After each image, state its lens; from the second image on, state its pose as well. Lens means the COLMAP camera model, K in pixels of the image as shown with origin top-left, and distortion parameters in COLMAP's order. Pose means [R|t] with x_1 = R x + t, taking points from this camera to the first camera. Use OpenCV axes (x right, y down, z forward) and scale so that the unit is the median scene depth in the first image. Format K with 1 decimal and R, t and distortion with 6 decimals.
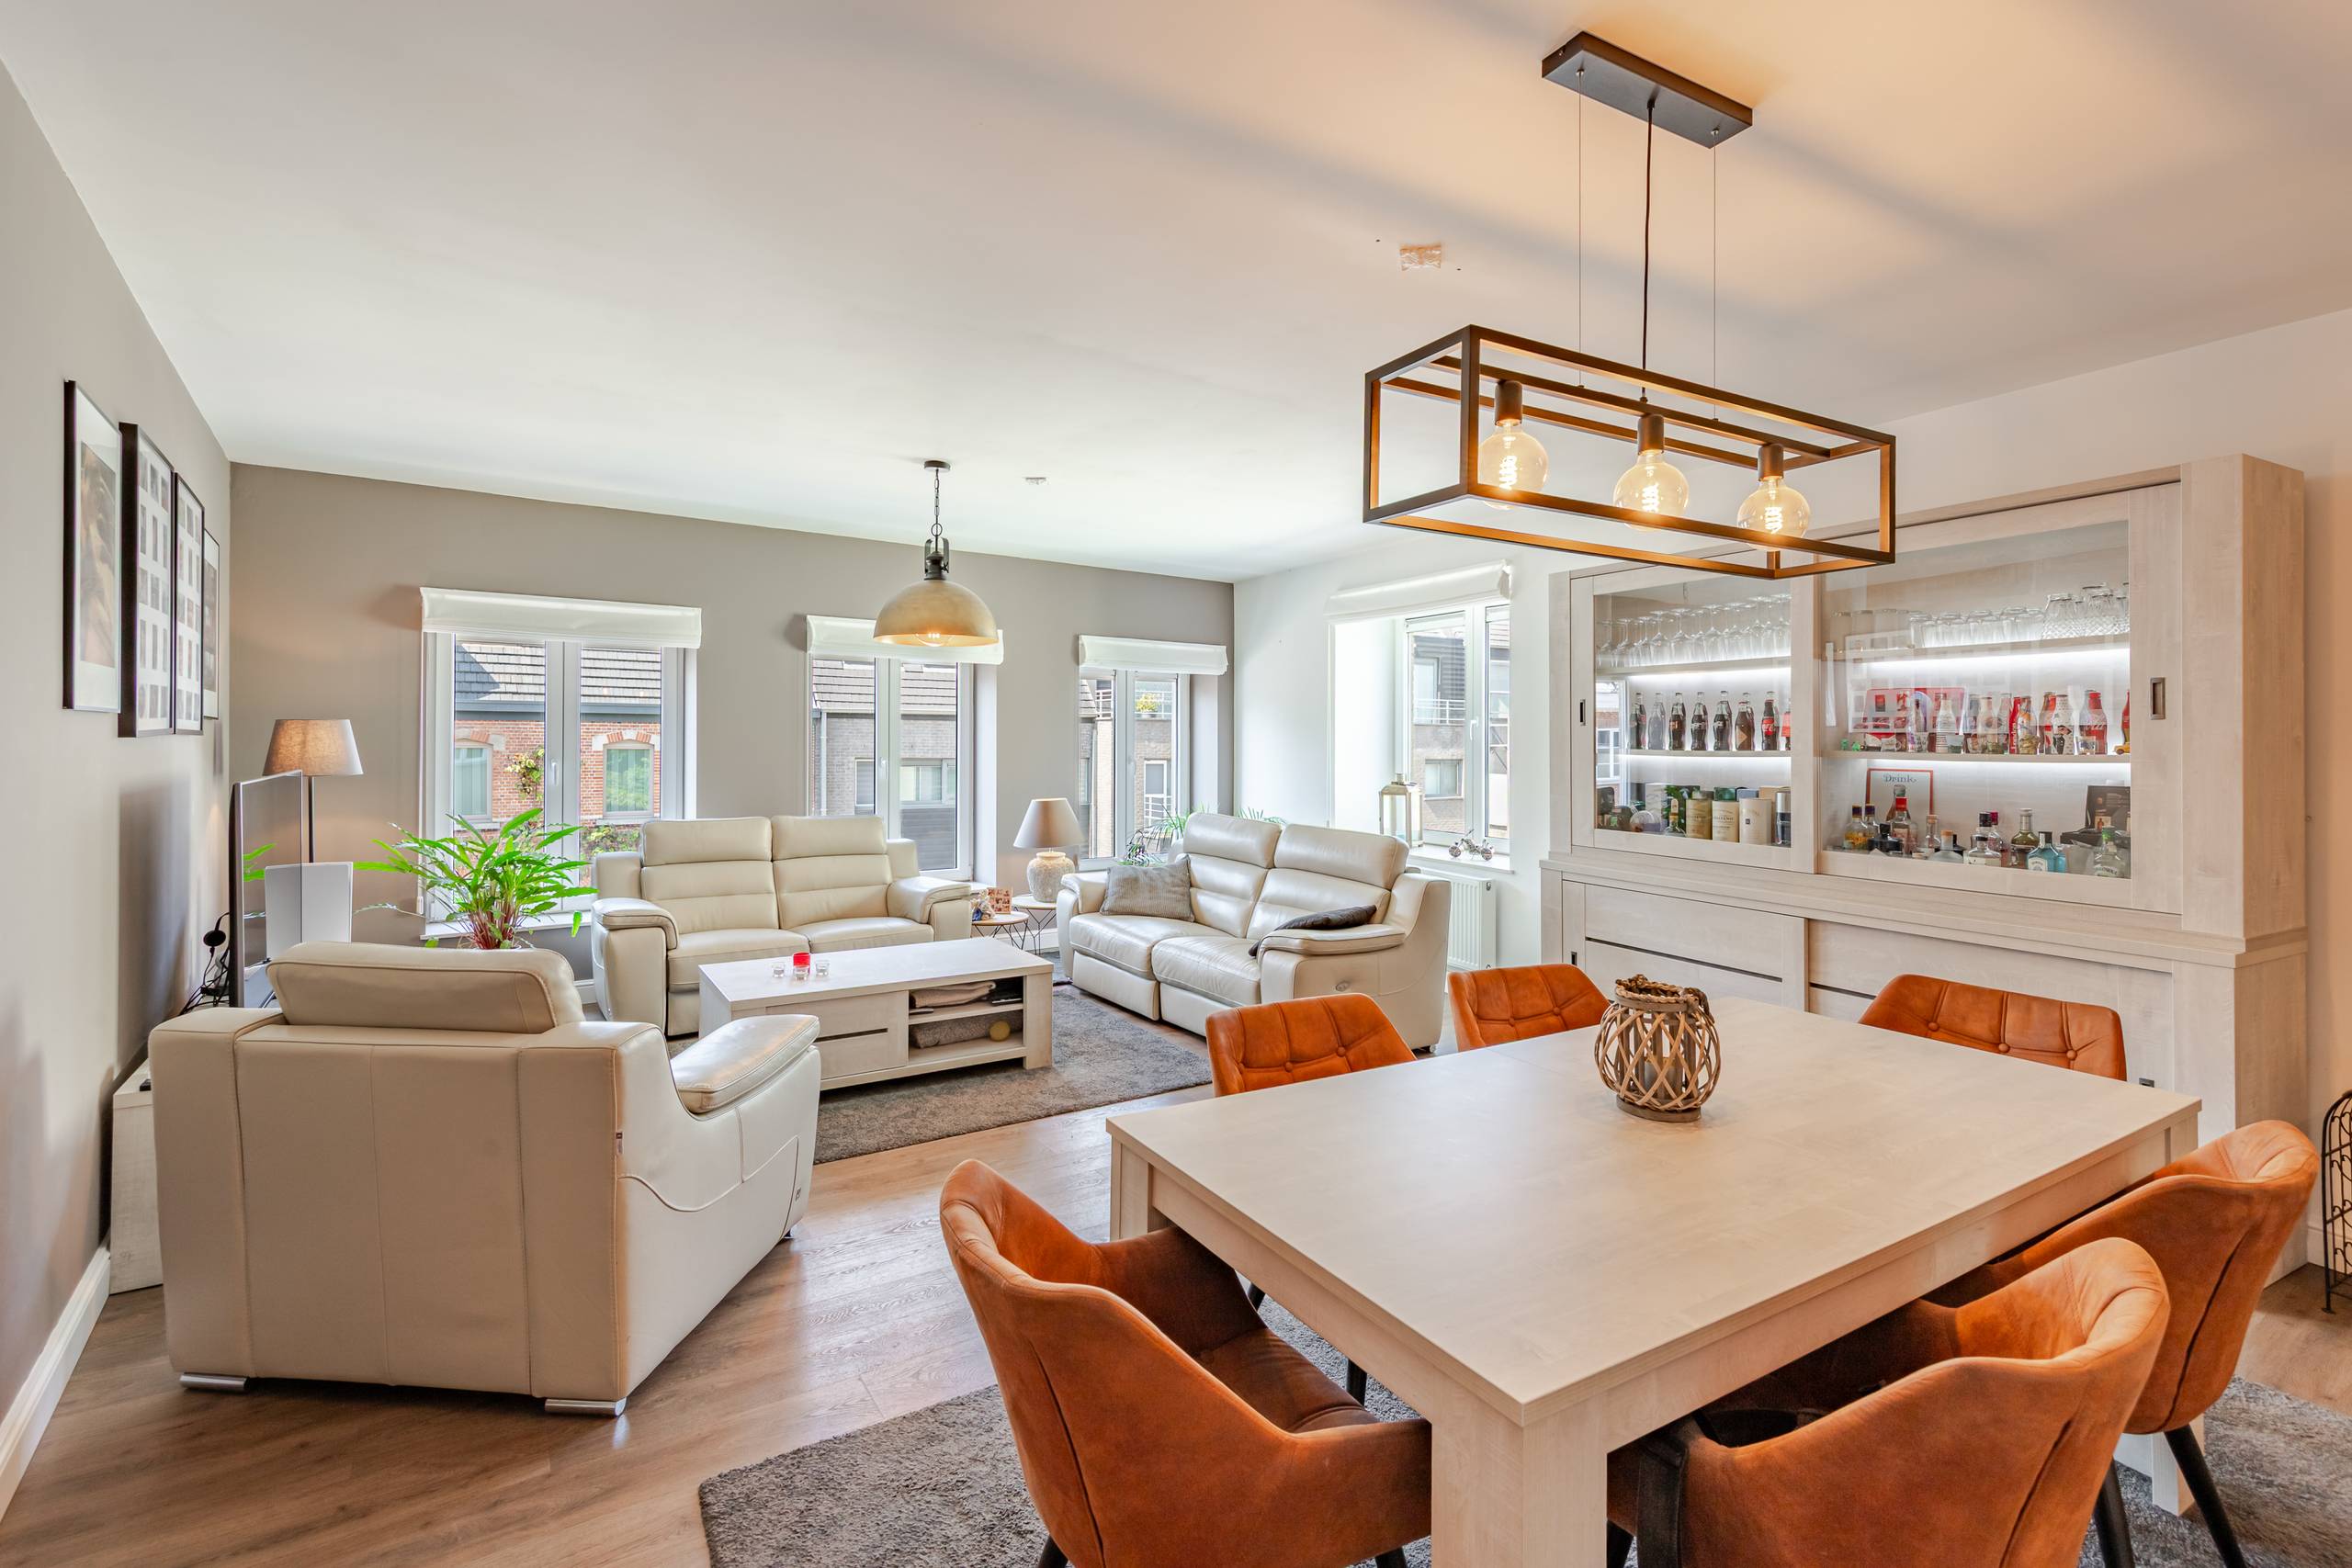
lens RADIAL K [[1053.7, 0, 1184.2], [0, 1053.7, 733.3], [0, 0, 1]] dist [0.000877, 0.000019]
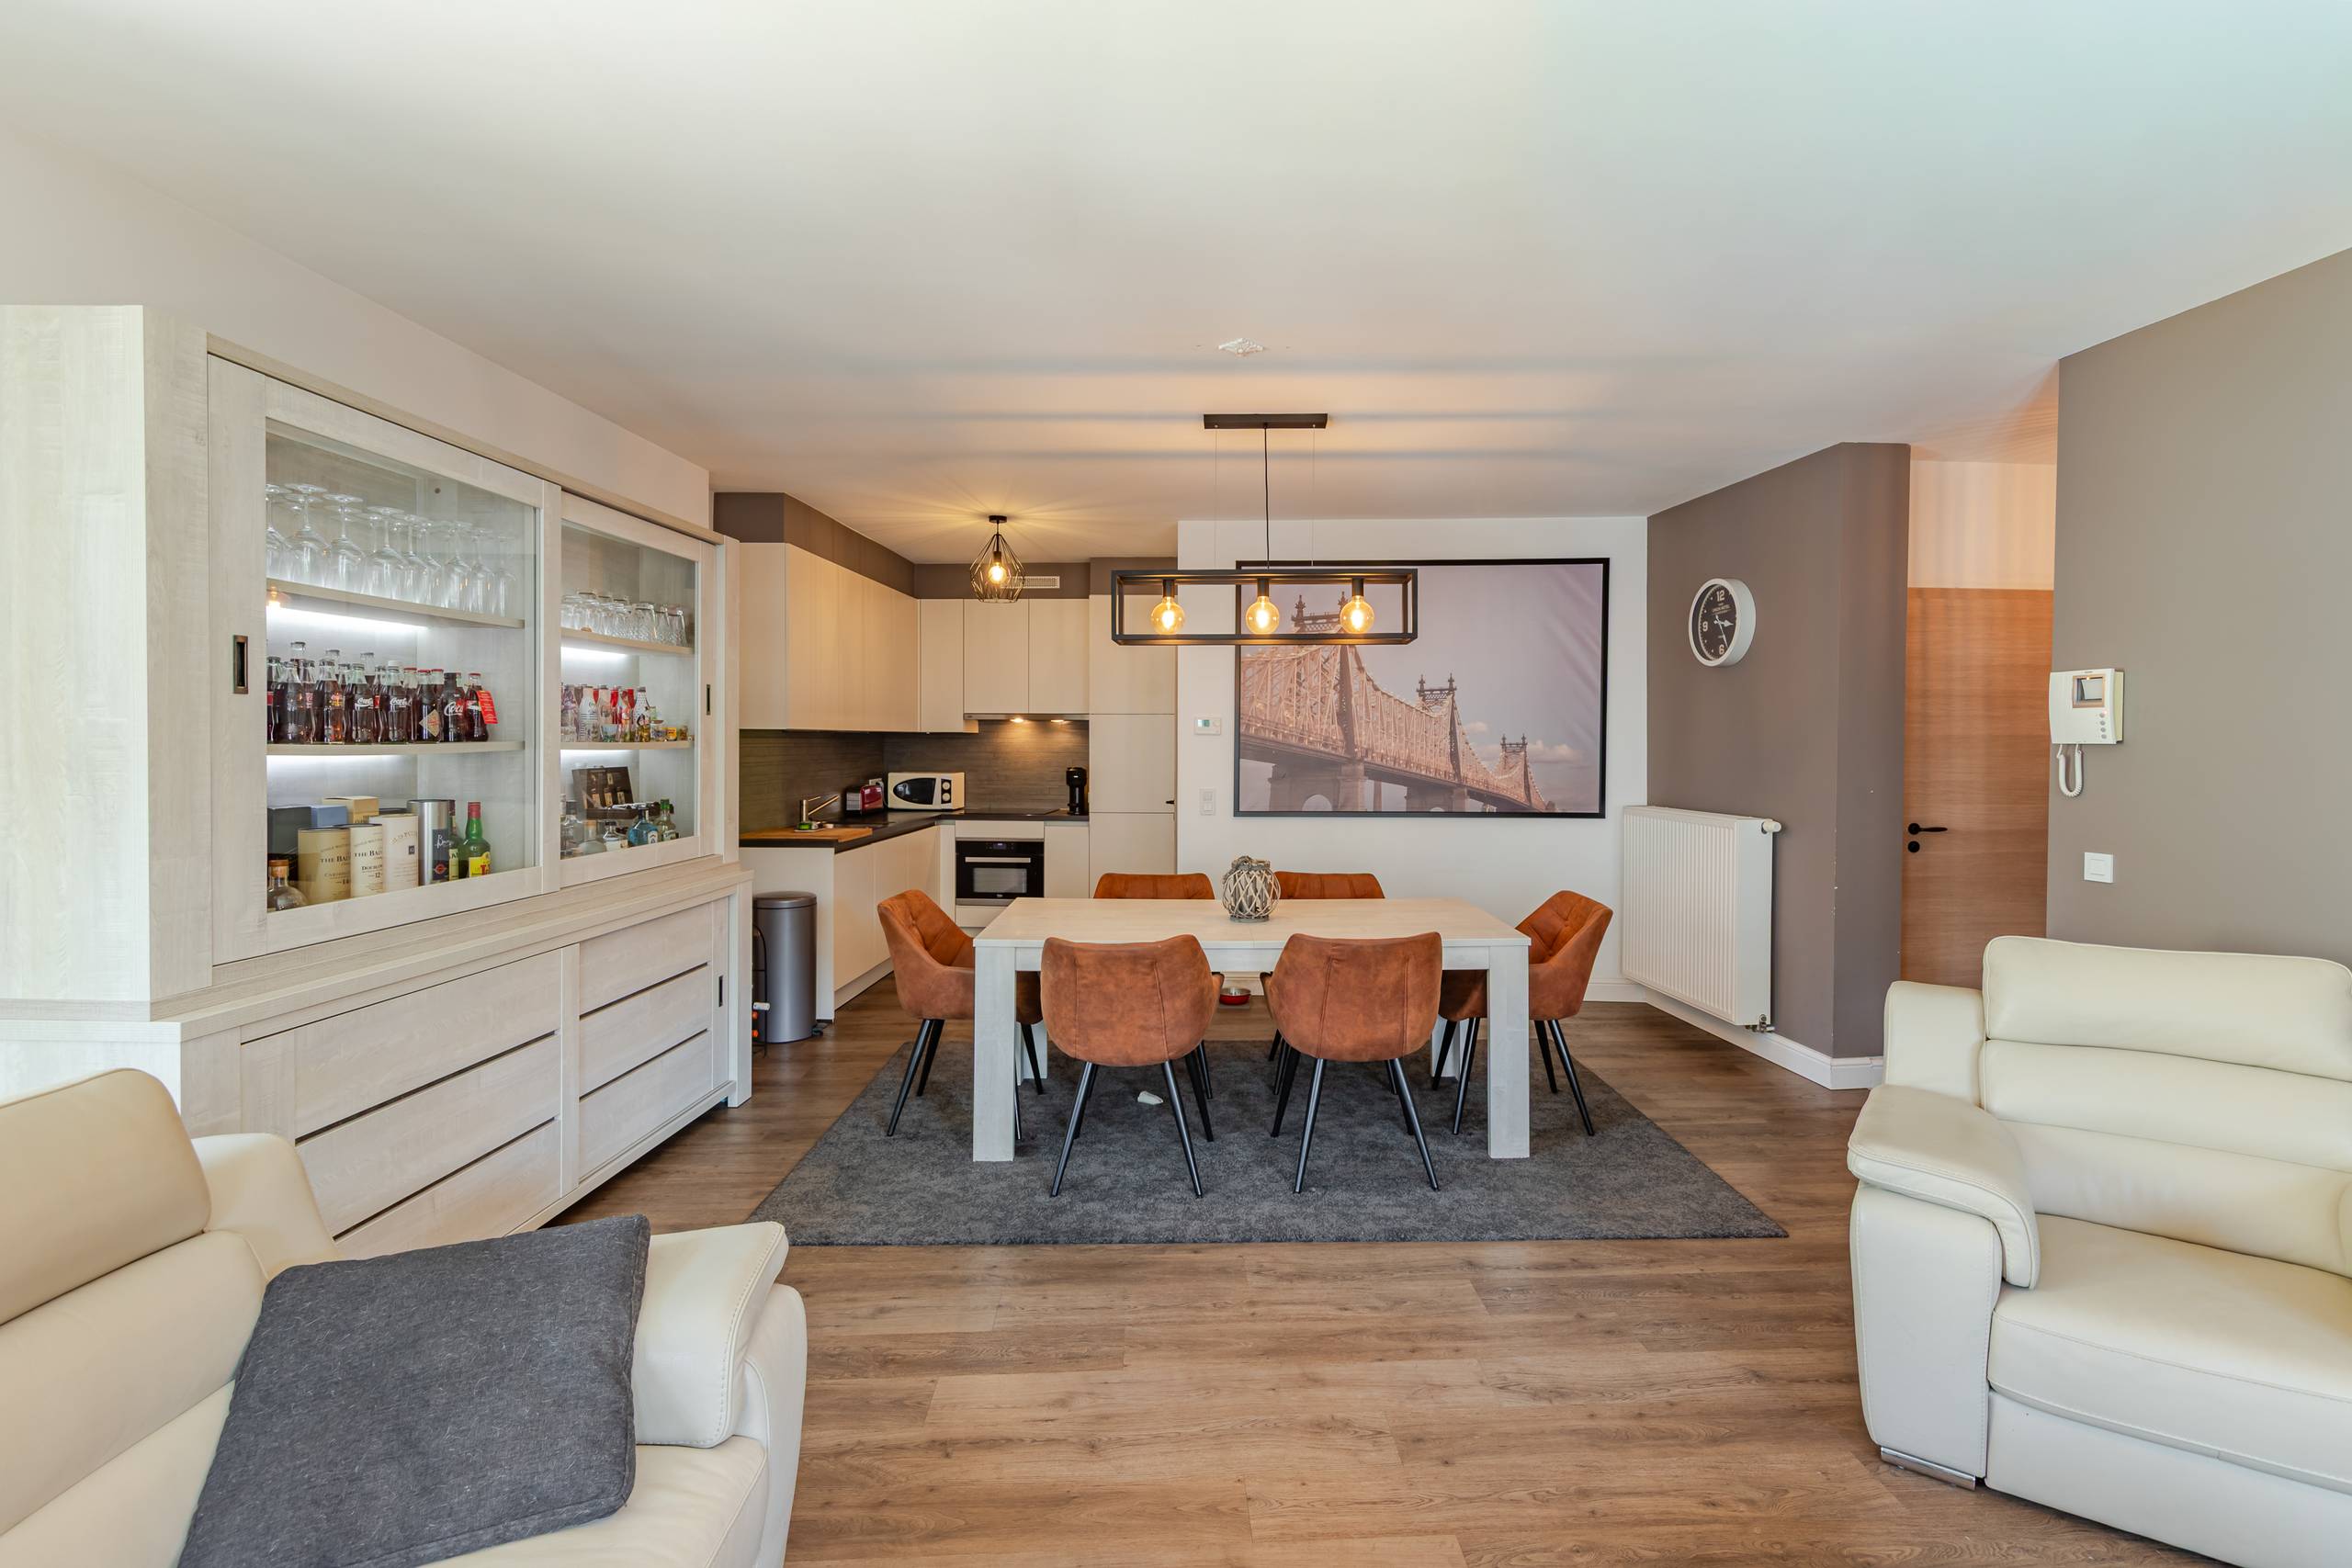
lens RADIAL K [[1085.4, 0, 1214.9], [0, 1085.4, 759.1], [0, 0, 1]] dist [0.003550, 0.000207]
pose [[-0.872080, -0.018701, 0.489005, -0.217066], [-0.011579, 0.999778, 0.017584, 0.007570], [-0.489226, 0.009673, -0.872104, 1.195674]]
